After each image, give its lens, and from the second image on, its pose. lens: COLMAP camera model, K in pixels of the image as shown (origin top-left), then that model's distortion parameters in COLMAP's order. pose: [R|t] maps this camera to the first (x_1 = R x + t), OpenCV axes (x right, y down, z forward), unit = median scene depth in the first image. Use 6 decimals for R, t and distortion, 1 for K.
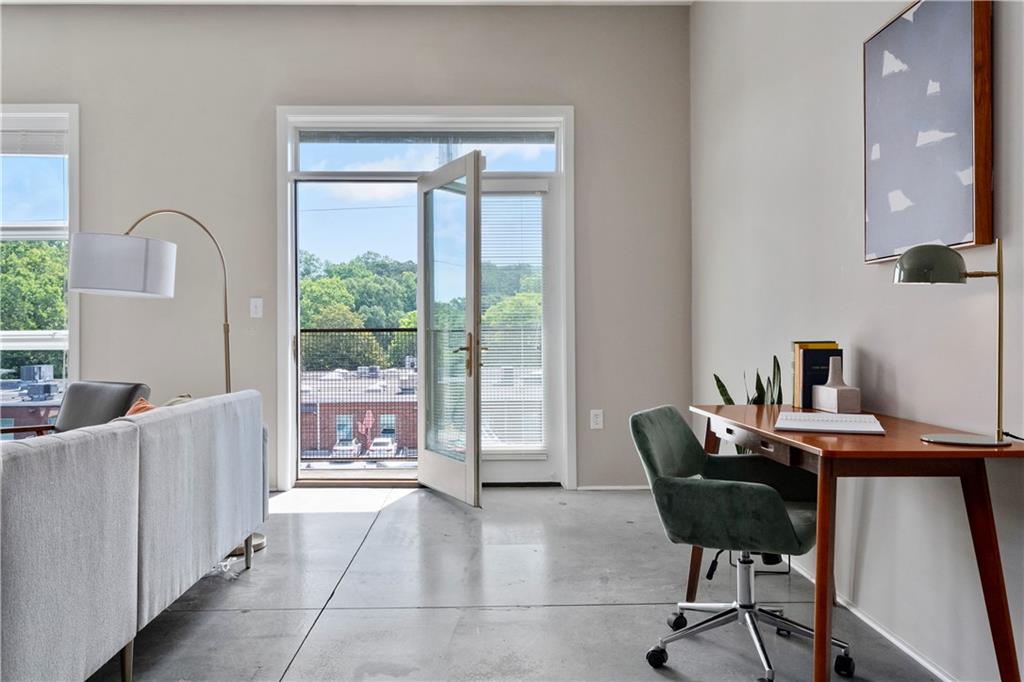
lens RADIAL K [[784.8, 0, 494.1], [0, 784.8, 330.4], [0, 0, 1]] dist [0.000953, 0.009459]
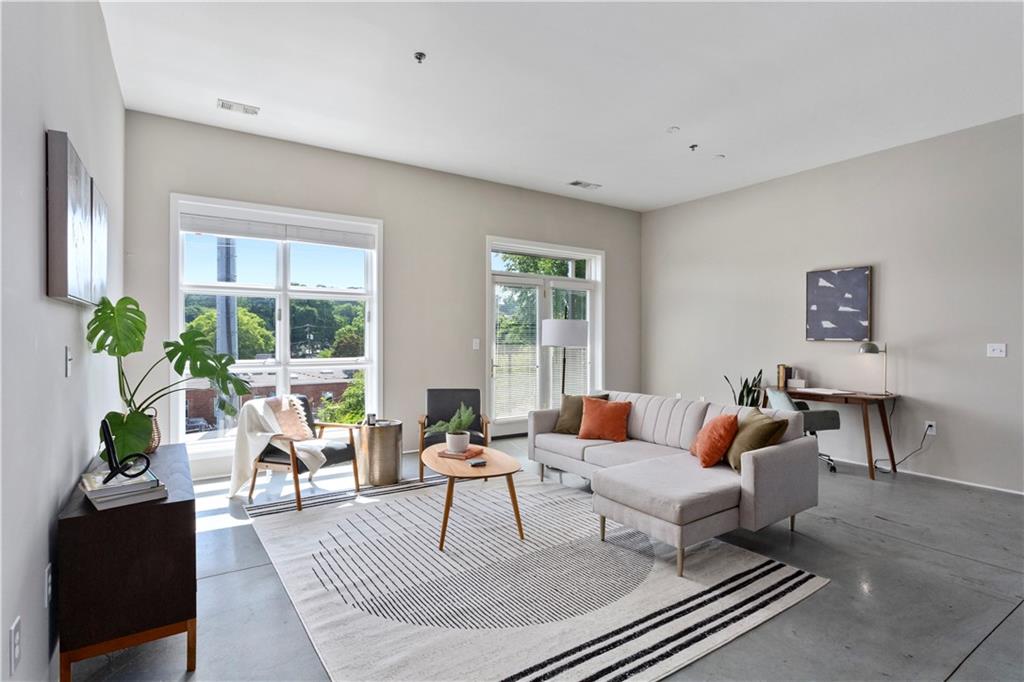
lens RADIAL K [[512.9, 0, 509.7], [0, 512.9, 339.0], [0, 0, 1]] dist [-0.008815, 0.000591]
pose [[0.836938, 0.006697, 0.547257, -1.624328], [-0.011381, 0.999922, 0.005169, -0.087585], [-0.547180, -0.010554, 0.836949, -0.081640]]
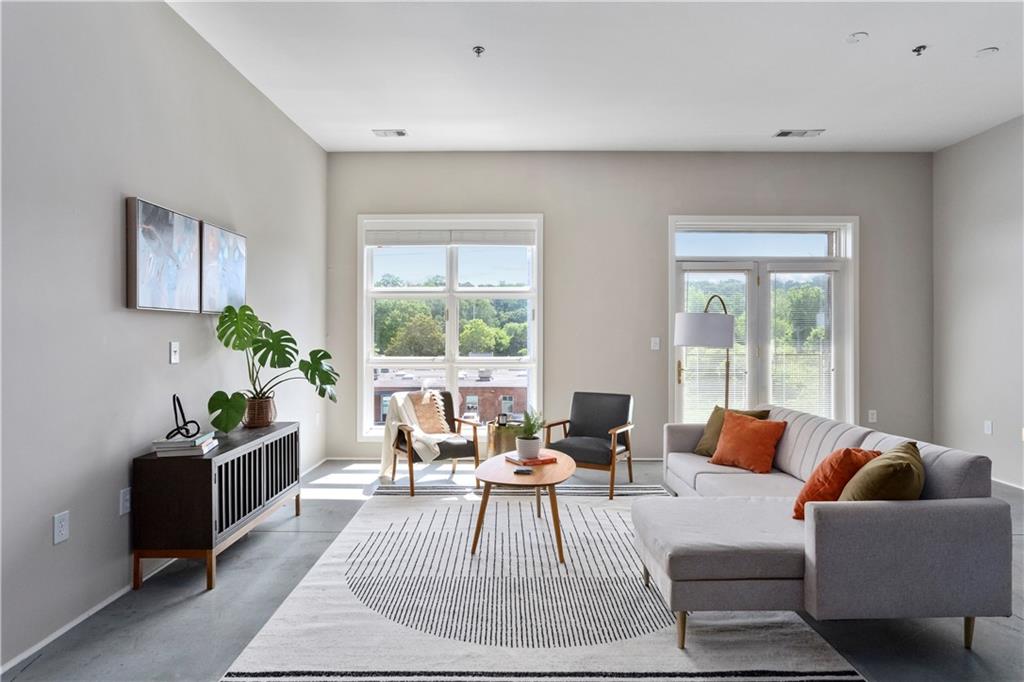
lens RADIAL K [[576.3, 0, 510.3], [0, 576.3, 334.6], [0, 0, 1]] dist [-0.004151, 0.000408]
pose [[0.999858, 0.006590, -0.015517, -1.046188], [-0.006539, 0.999973, 0.003347, -0.089515], [0.015539, -0.003245, 0.999874, -0.288103]]
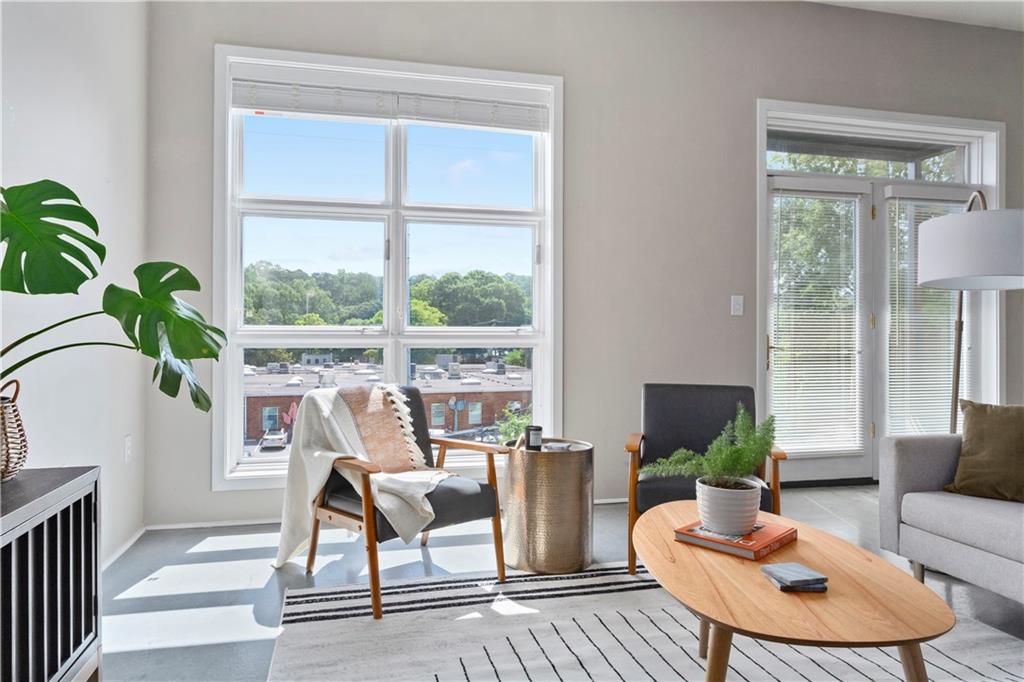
lens RADIAL K [[658.2, 0, 508.6], [0, 658.2, 332.4], [0, 0, 1]] dist [-0.001511, 0.006630]
pose [[0.975304, 0.011131, 0.220585, -1.372433], [-0.011055, 0.999938, -0.001577, 0.015512], [-0.220589, -0.000900, 0.975367, 0.495721]]
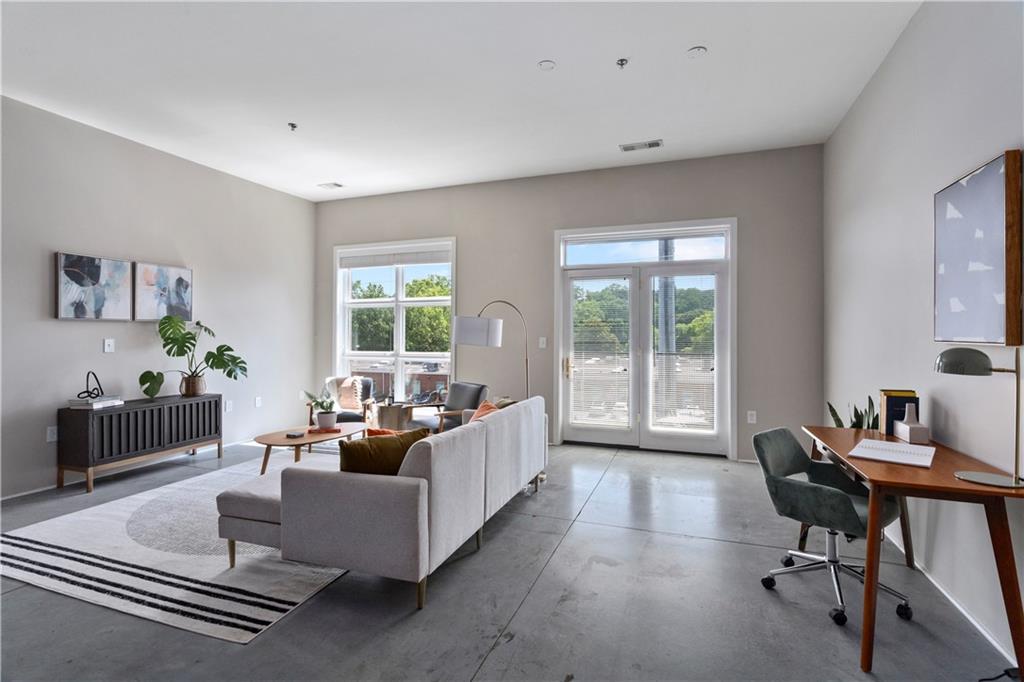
lens RADIAL K [[490.2, 0, 507.7], [0, 490.2, 333.5], [0, 0, 1]] dist [0.003761, 0.000918]
pose [[0.931844, 0.006665, -0.362798, 0.057220], [-0.005850, 0.999977, 0.003345, -0.097517], [0.362812, -0.000995, 0.931862, -0.149807]]
